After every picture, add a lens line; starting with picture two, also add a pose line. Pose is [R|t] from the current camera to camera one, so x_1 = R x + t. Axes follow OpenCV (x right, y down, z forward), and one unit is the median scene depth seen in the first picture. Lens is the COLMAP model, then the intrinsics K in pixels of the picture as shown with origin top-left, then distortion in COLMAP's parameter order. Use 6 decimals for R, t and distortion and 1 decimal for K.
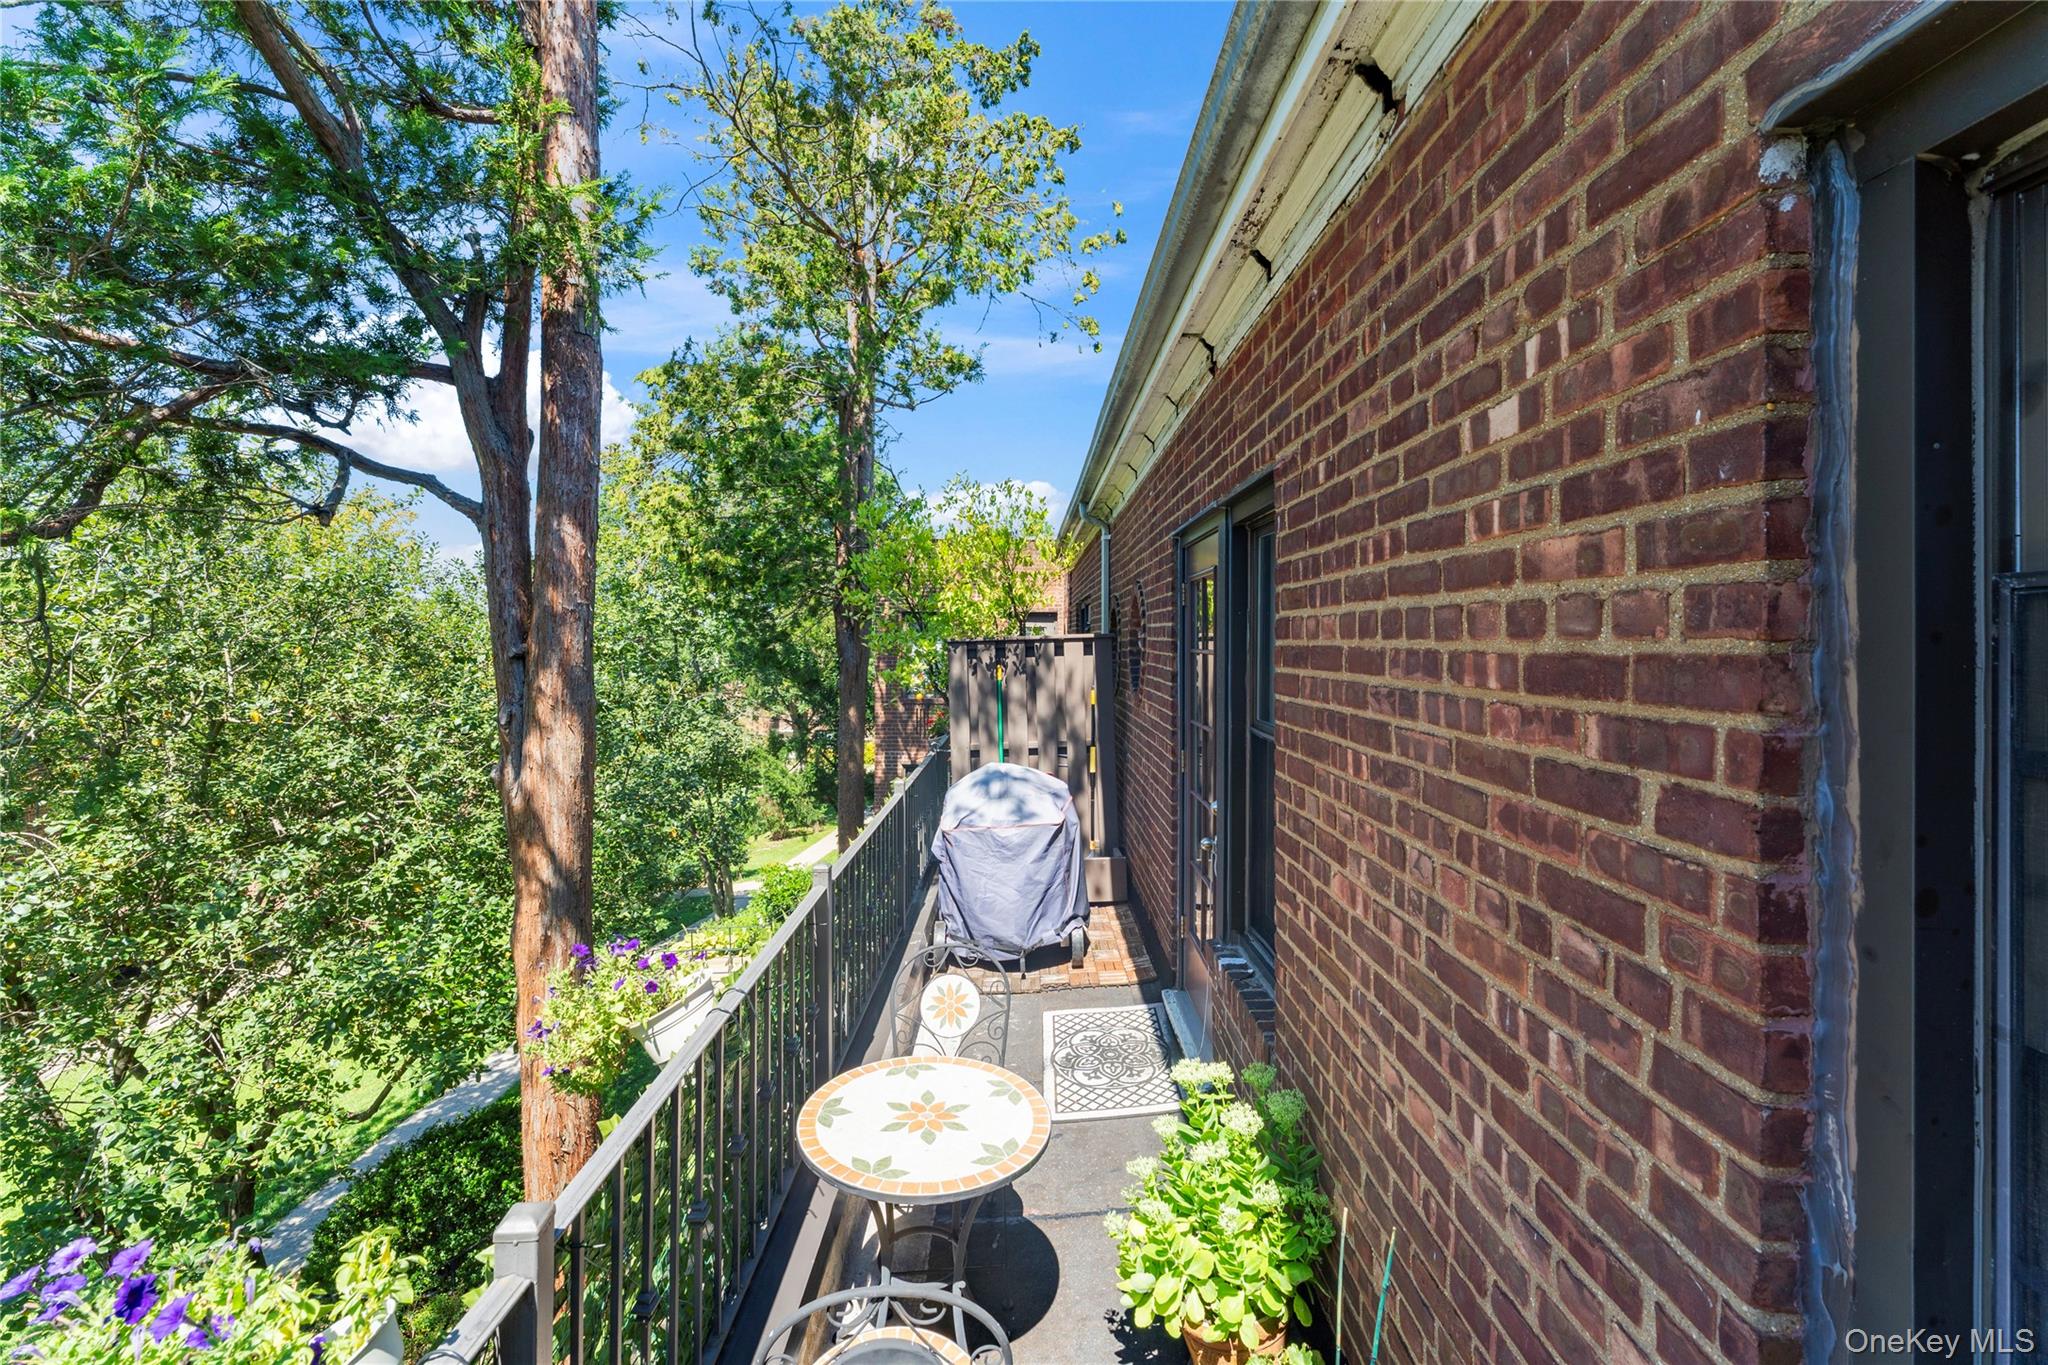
lens RADIAL K [[820.2, 0, 1031.6], [0, 820.2, 636.8], [0, 0, 1]] dist [-0.003598, 0.000286]
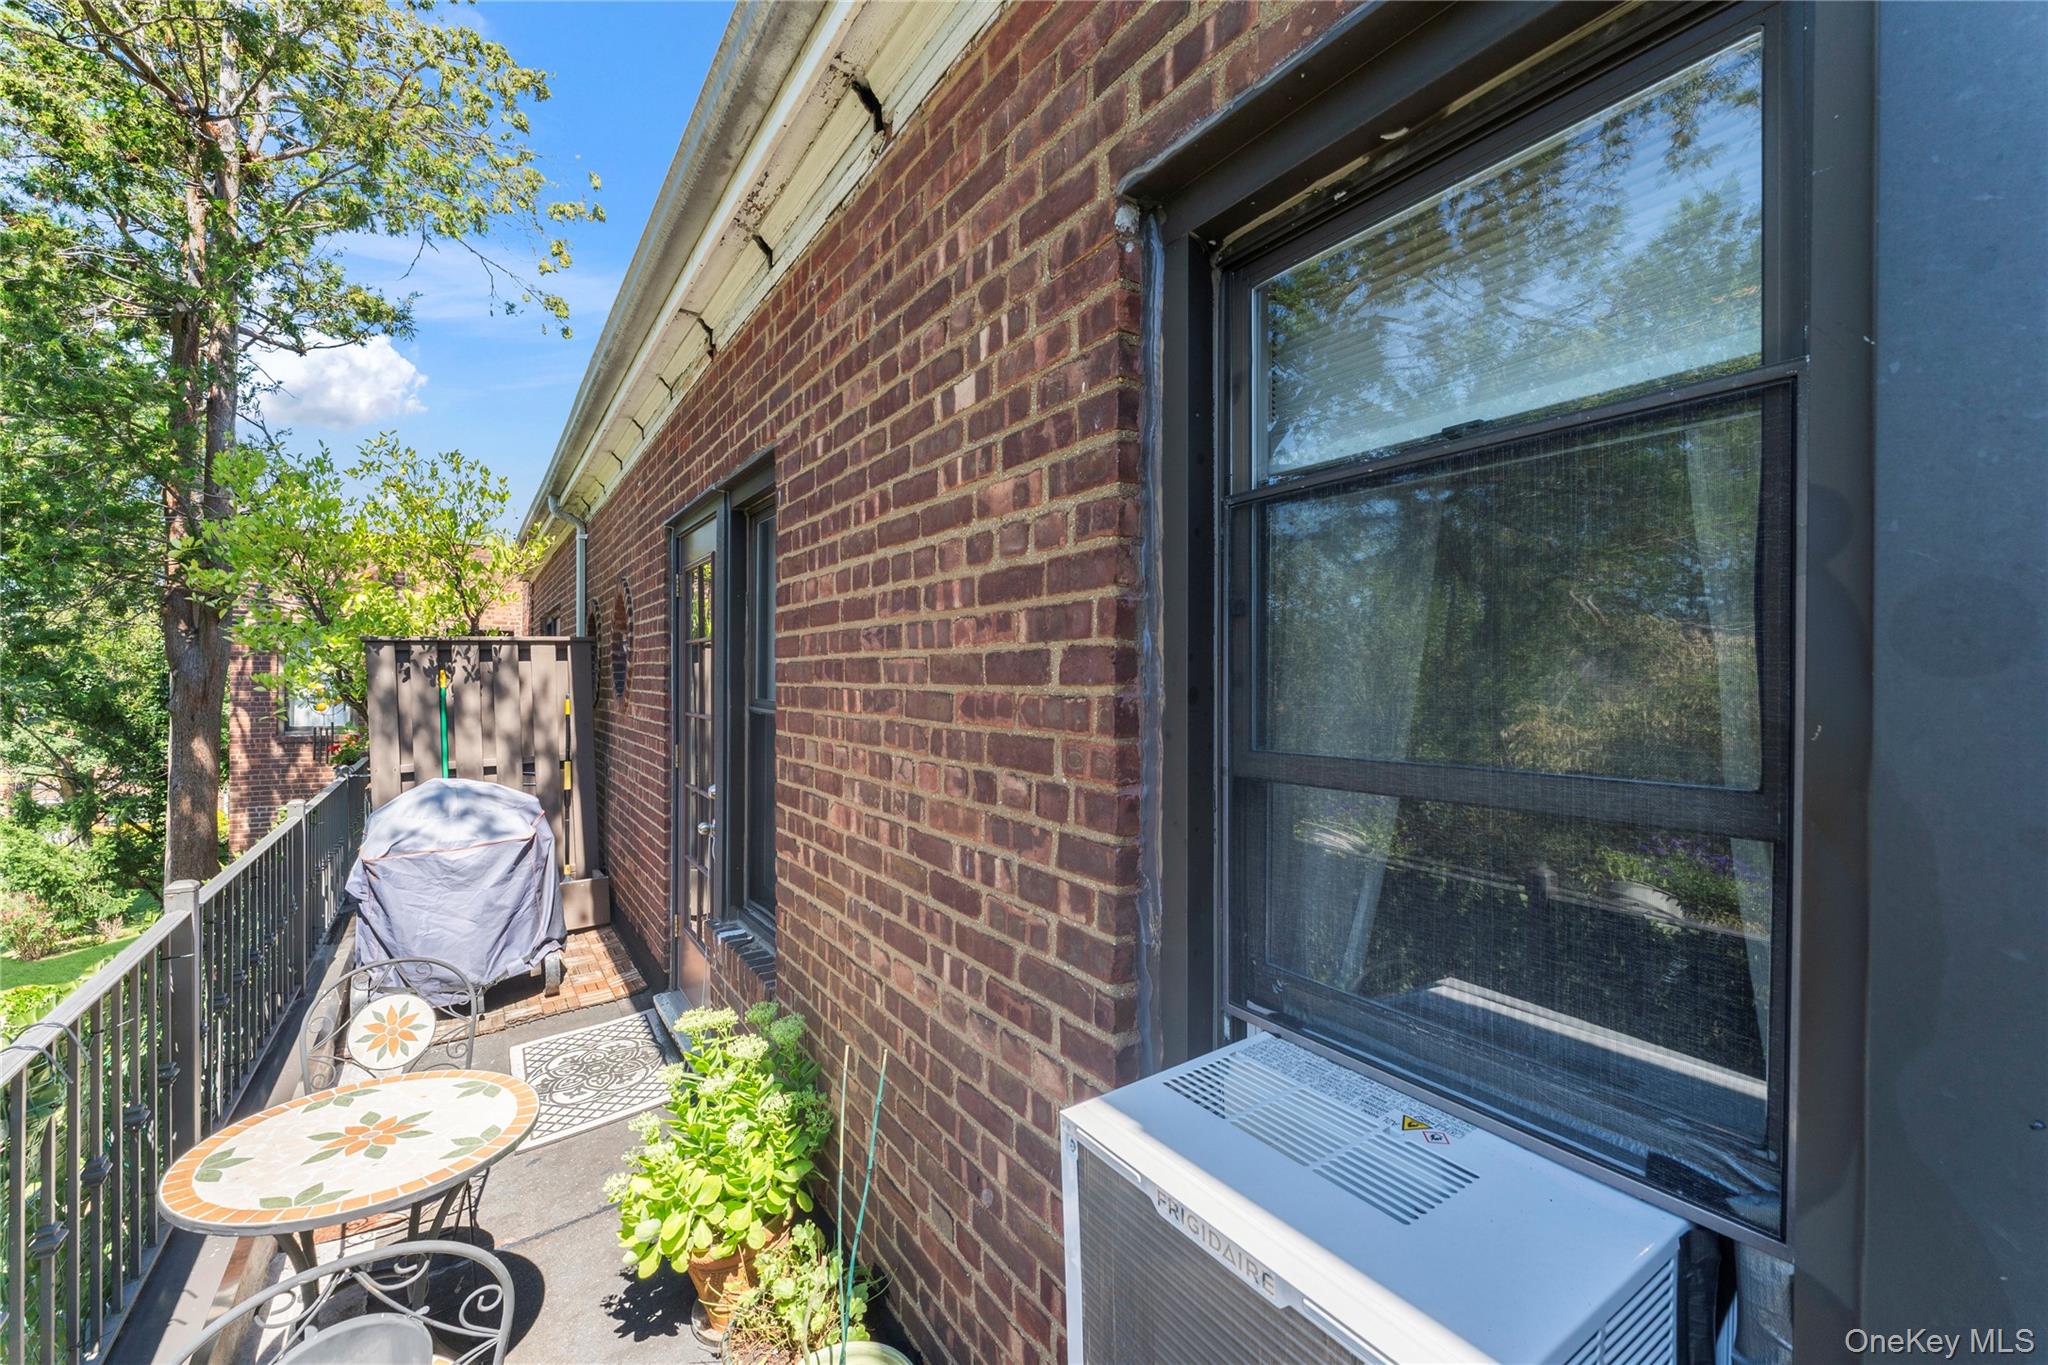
lens RADIAL K [[820.2, 0, 1007.5], [0, 820.2, 681.6], [0, 0, 1]] dist [-0.003598, 0.000286]
pose [[0.836008, -0.000243, 0.548718, -0.042655], [-0.001078, 0.999997, 0.002085, 0.118018], [-0.548717, -0.002334, 0.836005, -0.064353]]
